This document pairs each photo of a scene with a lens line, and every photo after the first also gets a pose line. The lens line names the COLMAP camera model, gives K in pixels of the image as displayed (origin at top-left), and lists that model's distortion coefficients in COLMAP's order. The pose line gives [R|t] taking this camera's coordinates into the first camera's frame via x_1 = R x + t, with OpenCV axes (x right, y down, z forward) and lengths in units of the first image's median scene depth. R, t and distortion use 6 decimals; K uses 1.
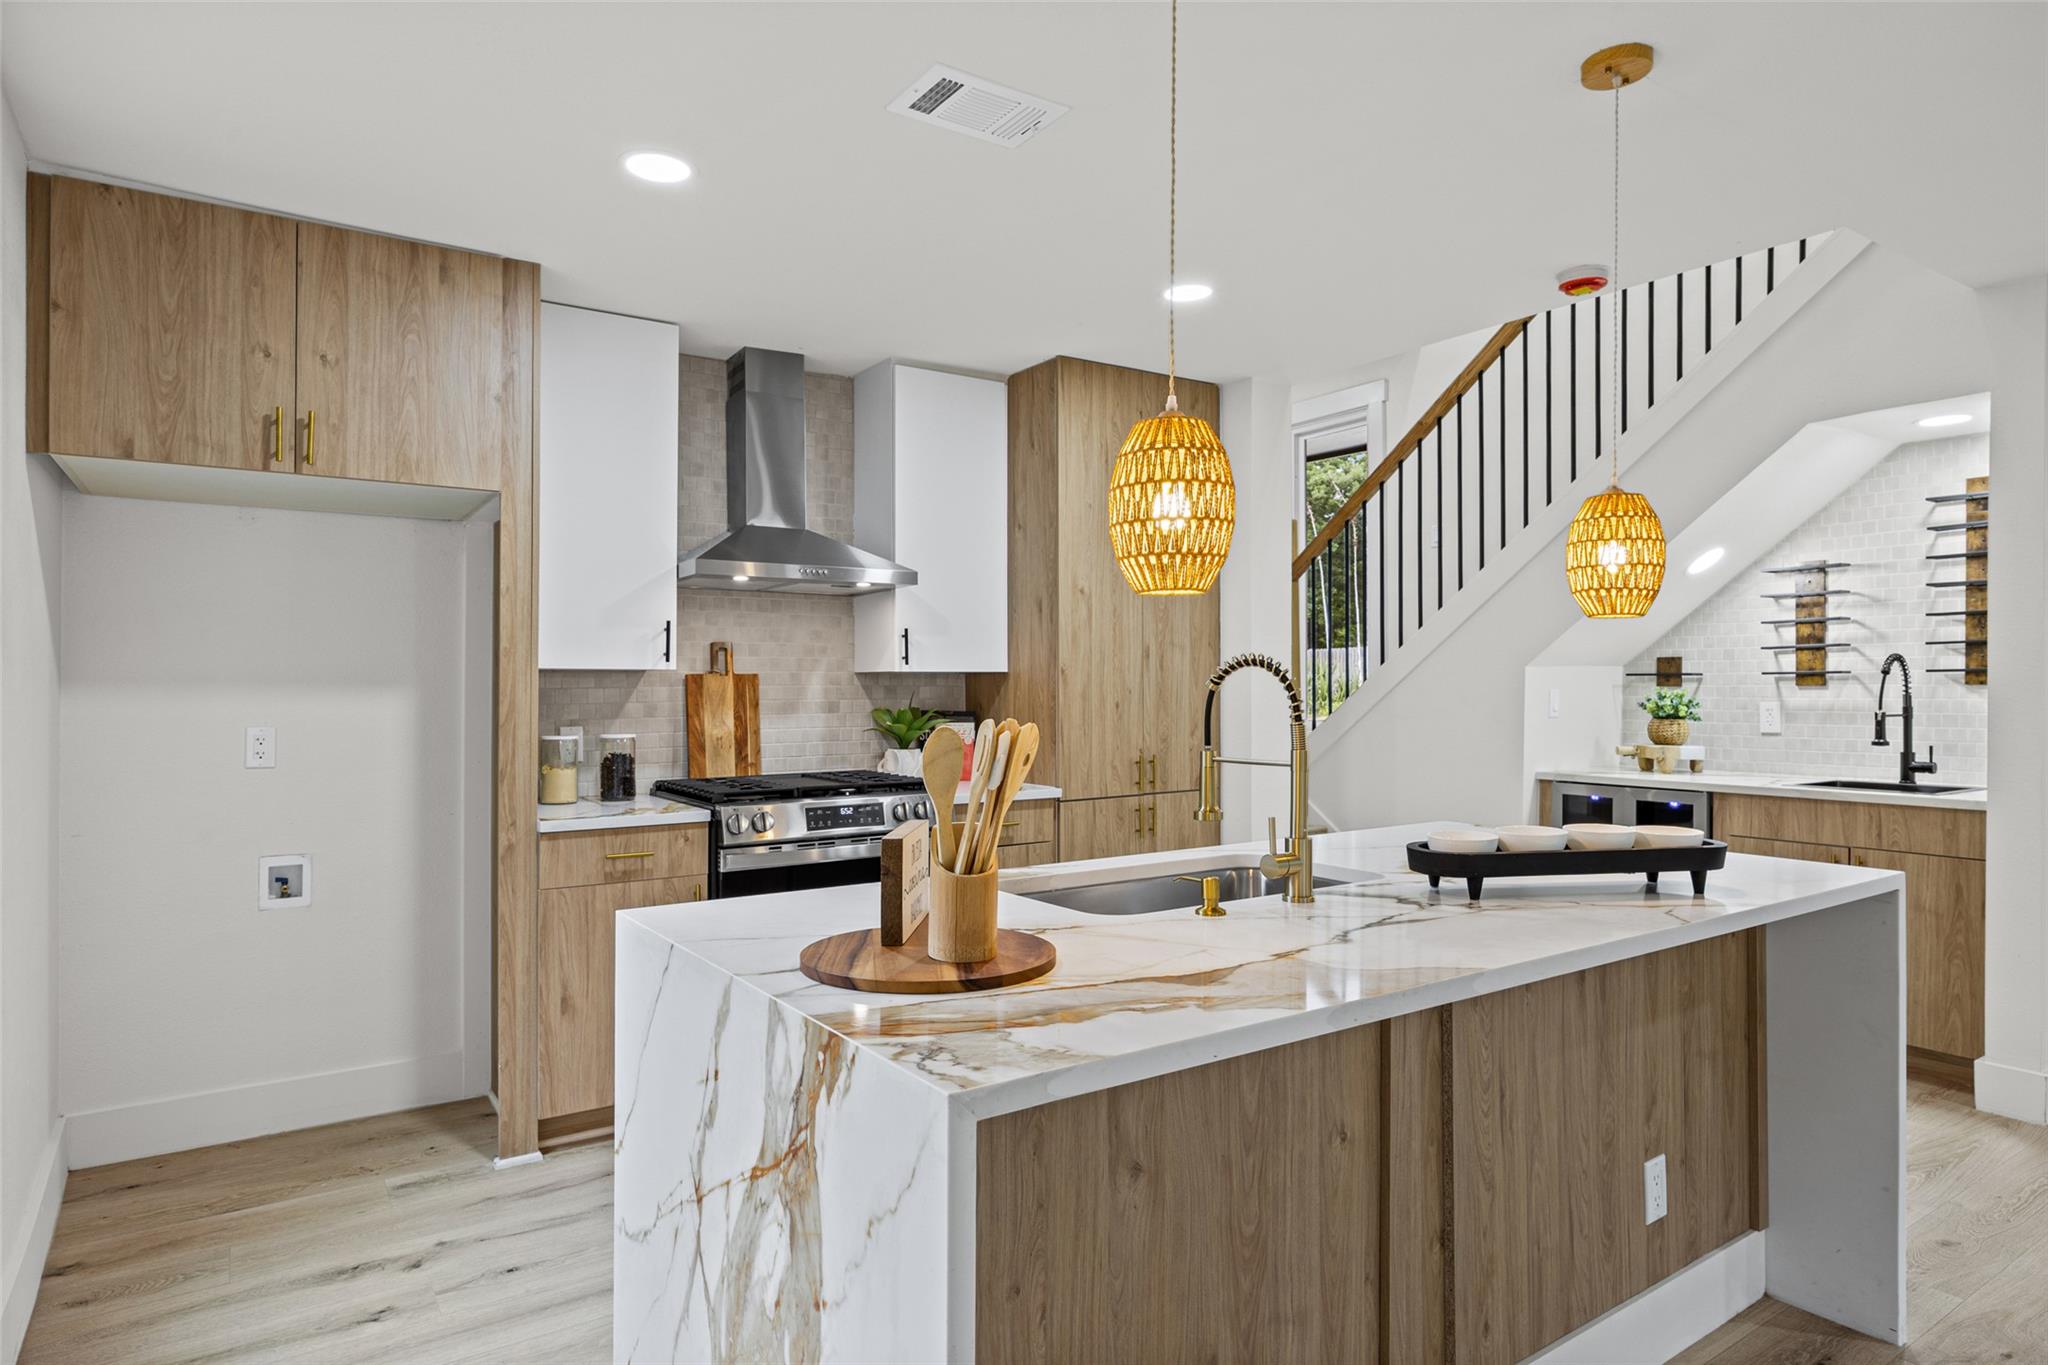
lens RADIAL K [[1159.1, 0, 1026.4], [0, 1159.1, 684.2], [0, 0, 1]] dist [-0.001950, 0.000043]
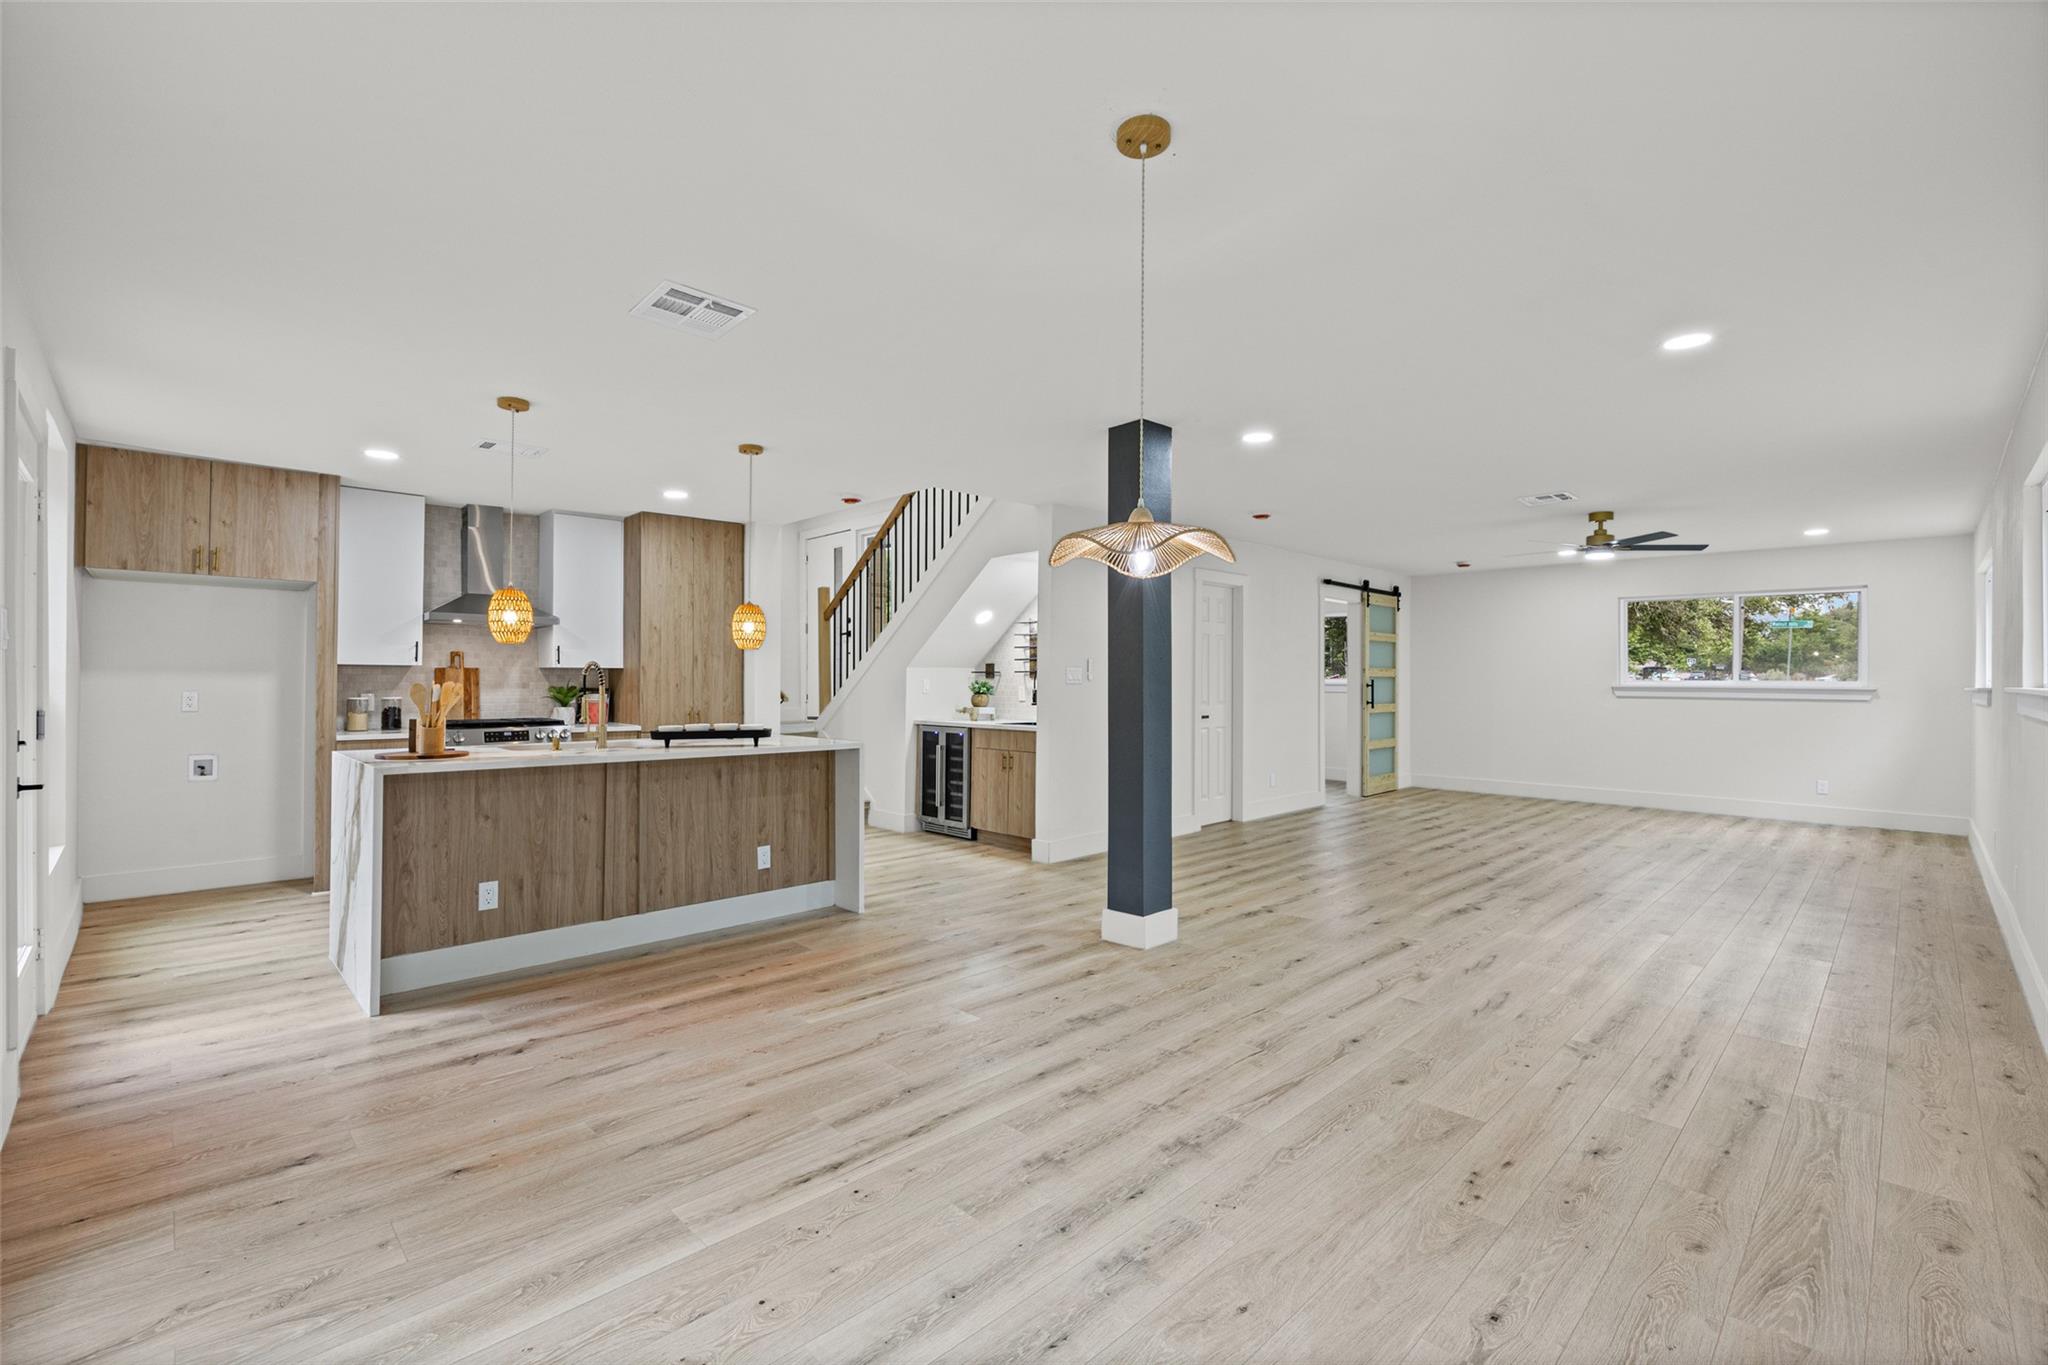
lens RADIAL K [[891.3, 0, 1030.7], [0, 891.3, 676.2], [0, 0, 1]] dist [-0.007828, -0.000477]
pose [[0.984855, 0.007555, 0.173216, 0.451187], [-0.006929, 0.999967, -0.004218, 0.005362], [-0.173242, 0.002954, 0.984875, -0.677394]]
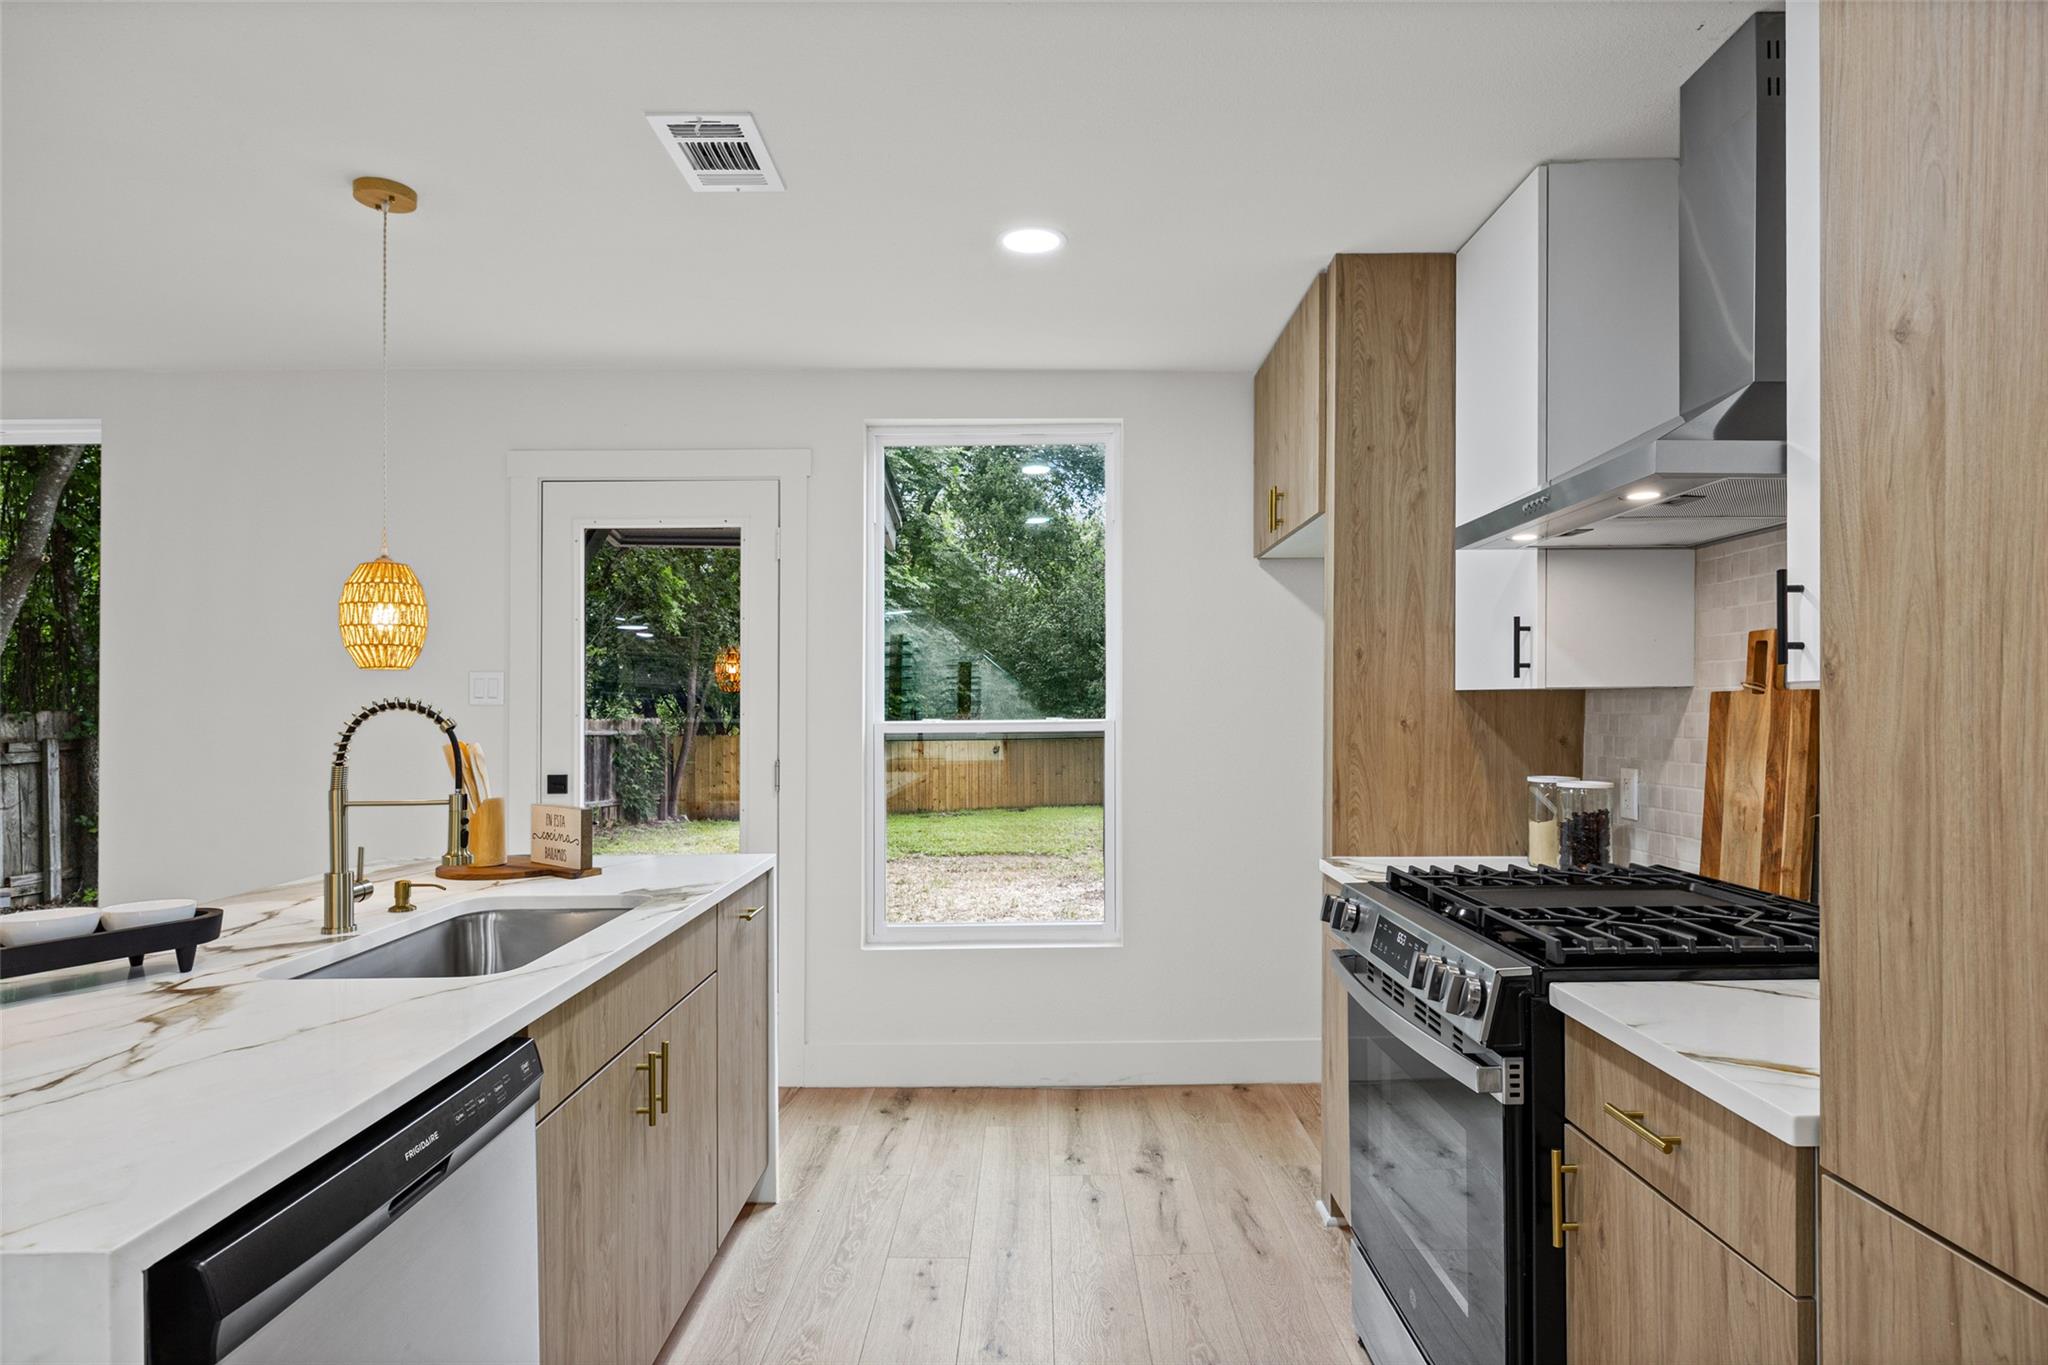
lens RADIAL K [[1131.1, 0, 1029.1], [0, 1131.1, 686.5], [0, 0, 1]] dist [-0.005704, -0.000578]
pose [[-0.577552, -0.005662, -0.816334, 0.360945], [0.011154, 0.999828, -0.014827, -0.007065], [0.816278, -0.017669, -0.577389, 1.055329]]
